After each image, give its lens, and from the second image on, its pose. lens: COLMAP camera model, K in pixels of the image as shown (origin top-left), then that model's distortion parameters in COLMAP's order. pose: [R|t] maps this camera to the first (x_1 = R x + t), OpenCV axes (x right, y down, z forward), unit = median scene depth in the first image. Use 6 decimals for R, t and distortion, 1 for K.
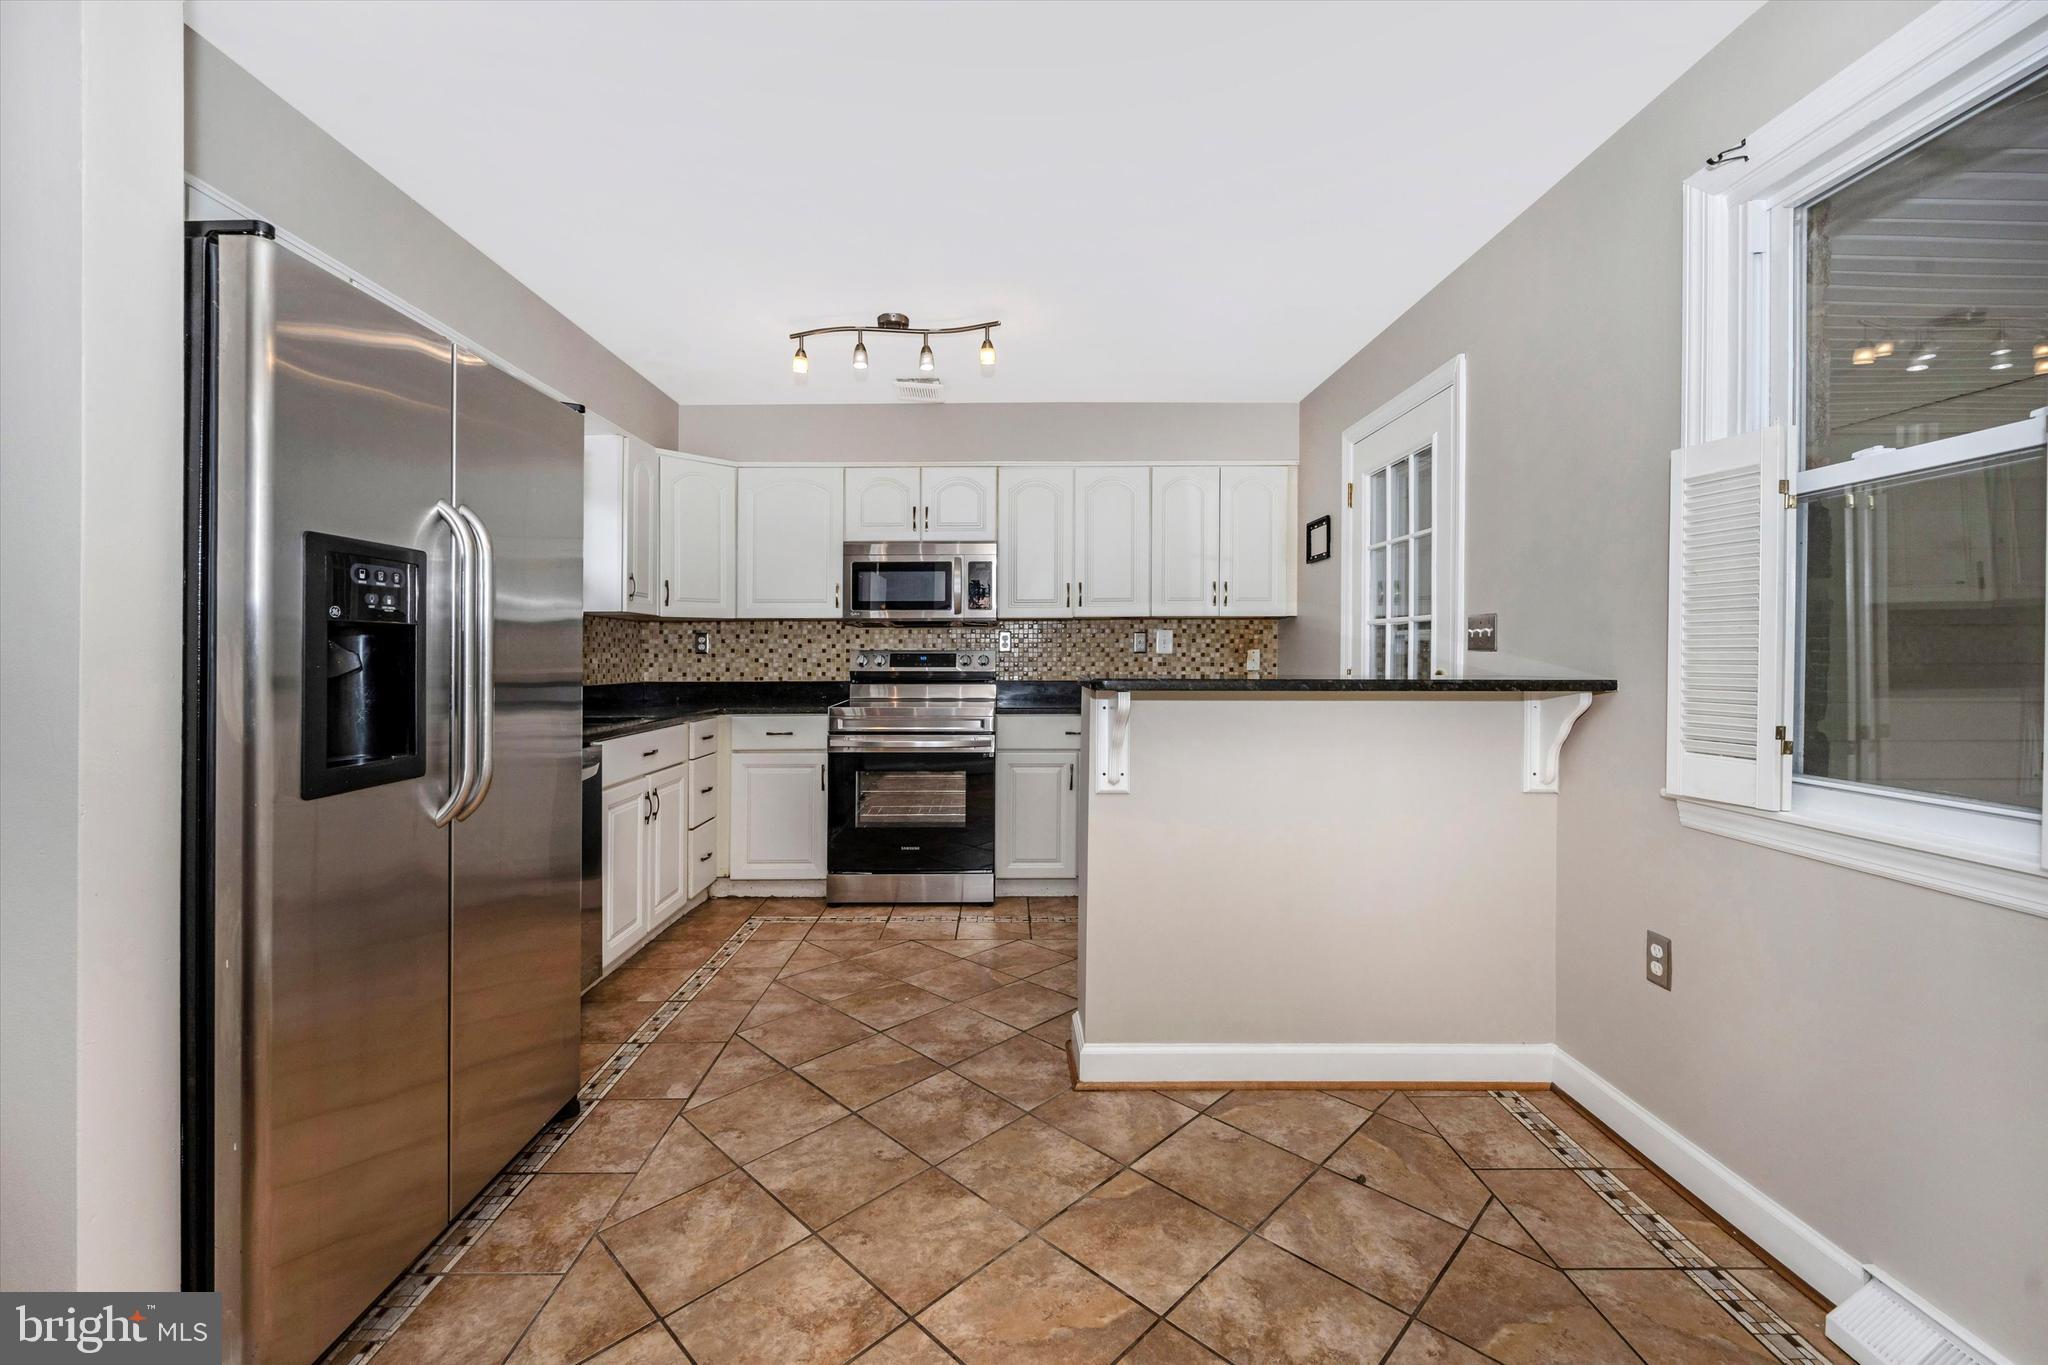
lens RADIAL K [[860.2, 0, 1044.5], [0, 860.2, 684.2], [0, 0, 1]] dist [-0.000038, -0.000281]
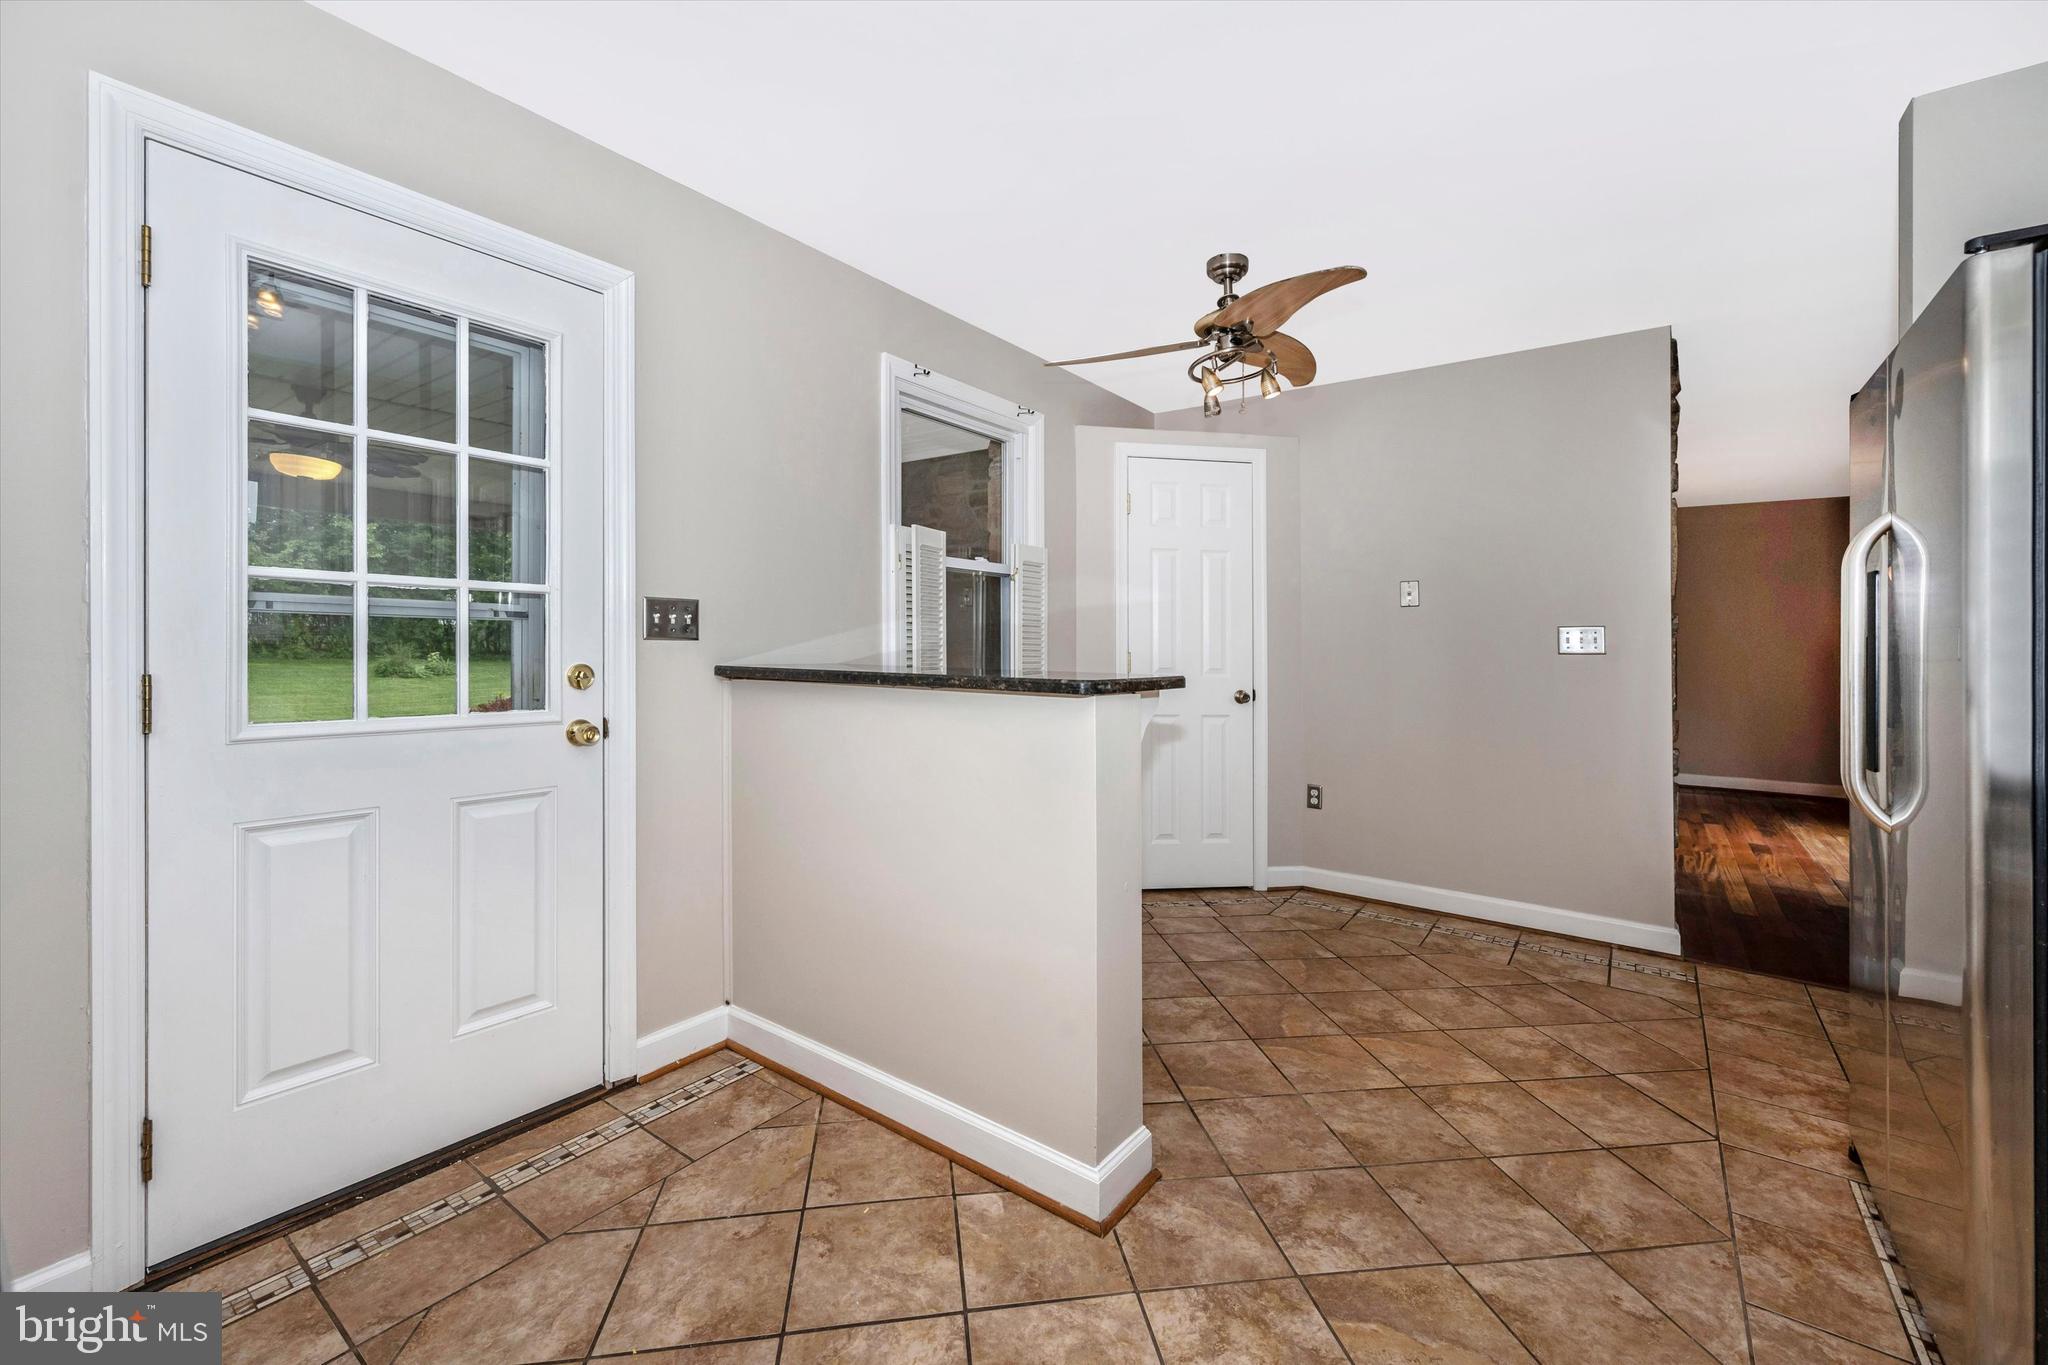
lens RADIAL K [[839.0, 0, 1023.1], [0, 839.0, 632.8], [0, 0, 1]] dist [-0.000580, -0.000218]
pose [[-0.776041, -0.003021, 0.630675, -0.294799], [0.007505, 0.999873, 0.014025, -0.051311], [-0.630638, 0.015617, -0.775920, 1.350895]]
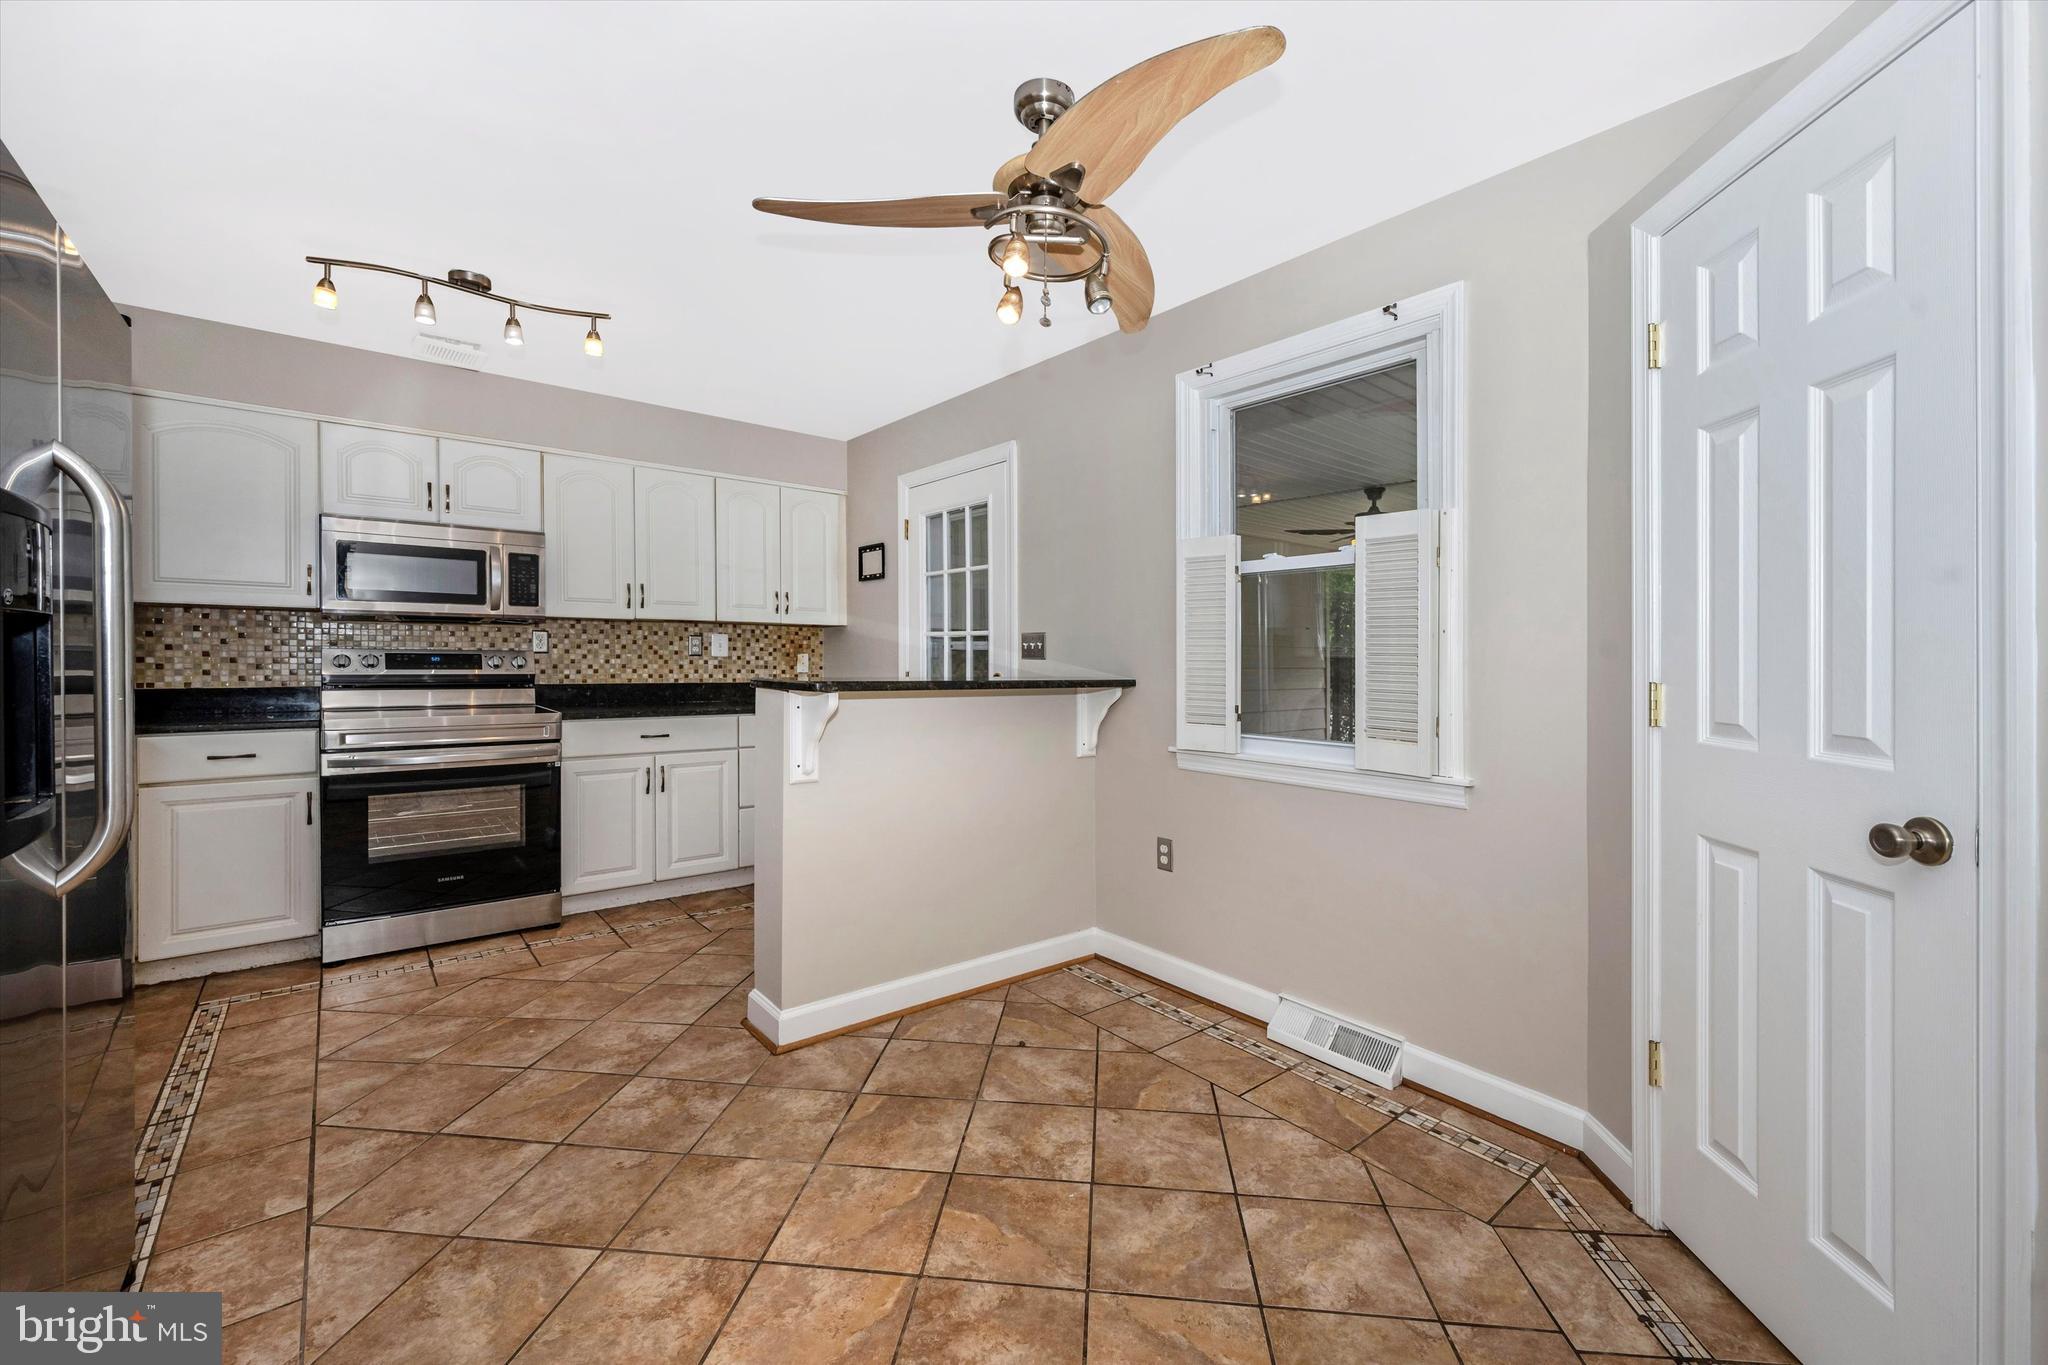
lens RADIAL K [[809.9, 0, 1056.5], [0, 809.9, 676.8], [0, 0, 1]] dist [0.001025, -0.000011]
pose [[0.774158, -0.004814, 0.632974, -0.270364], [0.010450, 0.999932, -0.005176, -0.002743], [-0.632906, 0.010622, 0.774155, -0.029165]]
